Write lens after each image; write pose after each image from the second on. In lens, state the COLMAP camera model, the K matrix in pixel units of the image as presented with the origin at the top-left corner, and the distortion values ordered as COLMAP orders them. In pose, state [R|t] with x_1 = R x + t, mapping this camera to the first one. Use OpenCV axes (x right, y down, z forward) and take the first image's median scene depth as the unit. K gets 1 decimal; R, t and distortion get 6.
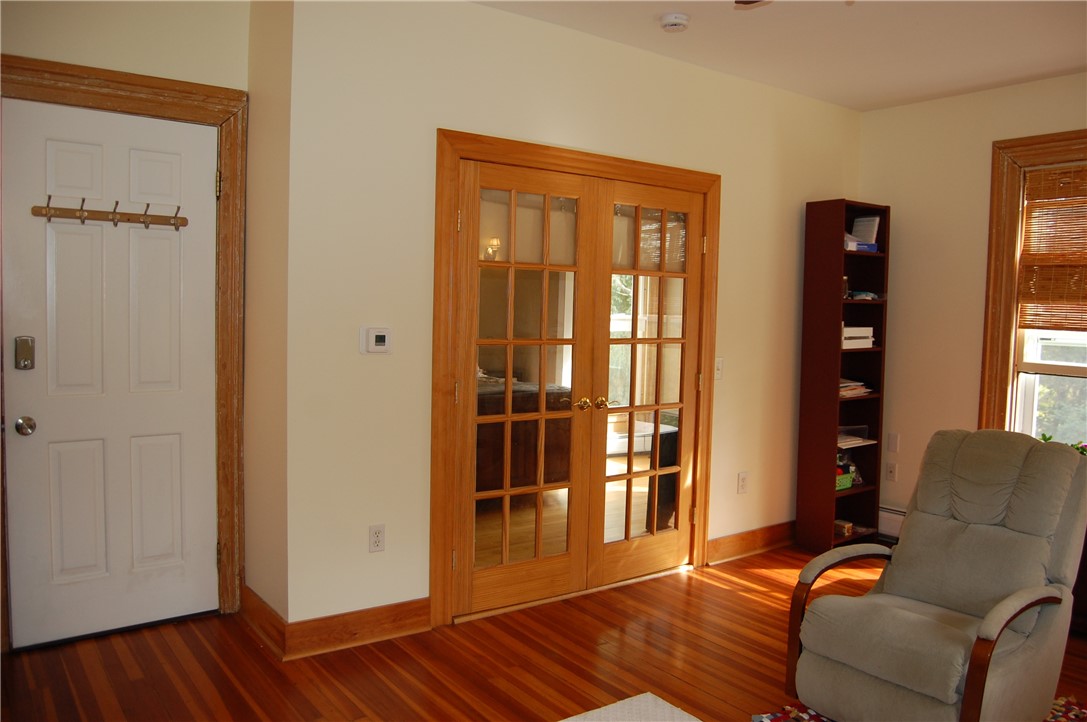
lens RADIAL K [[861.6, 0, 546.2], [0, 861.6, 358.2], [0, 0, 1]] dist [-0.091210, 0.035460]
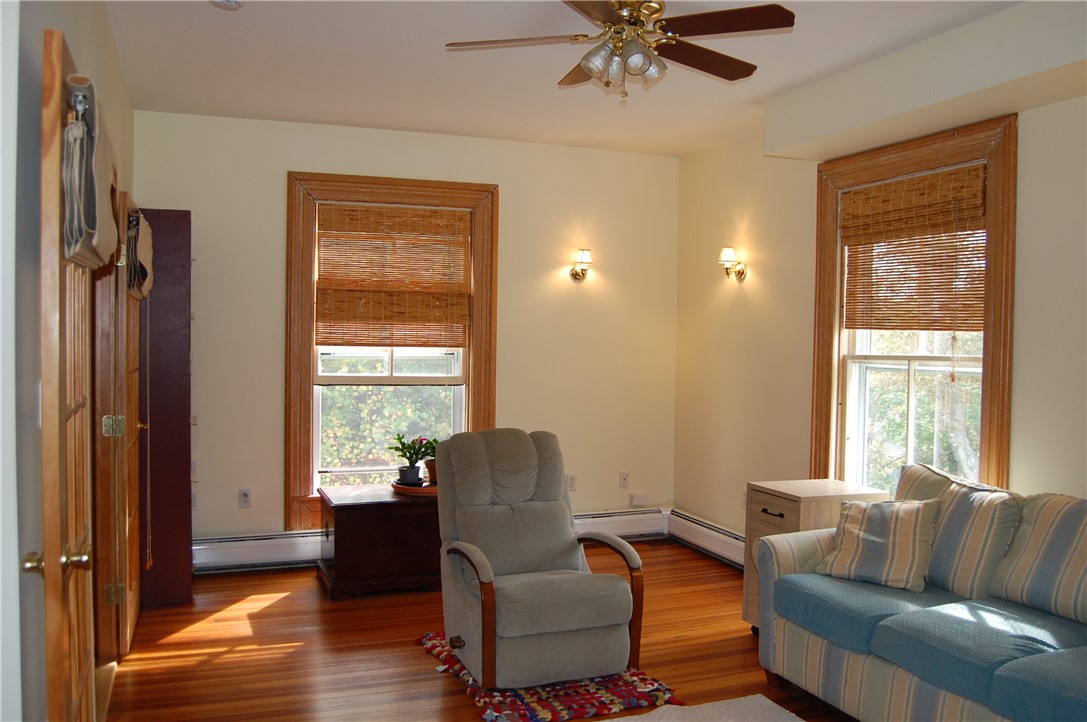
lens RADIAL K [[911.6, 0, 545.1], [0, 911.6, 367.6], [0, 0, 1]] dist [-0.075944, 0.002058]
pose [[0.250251, -0.047406, 0.967020, -0.526998], [0.053094, 0.997970, 0.035183, -0.032761], [-0.966724, 0.042538, 0.252259, 0.416283]]
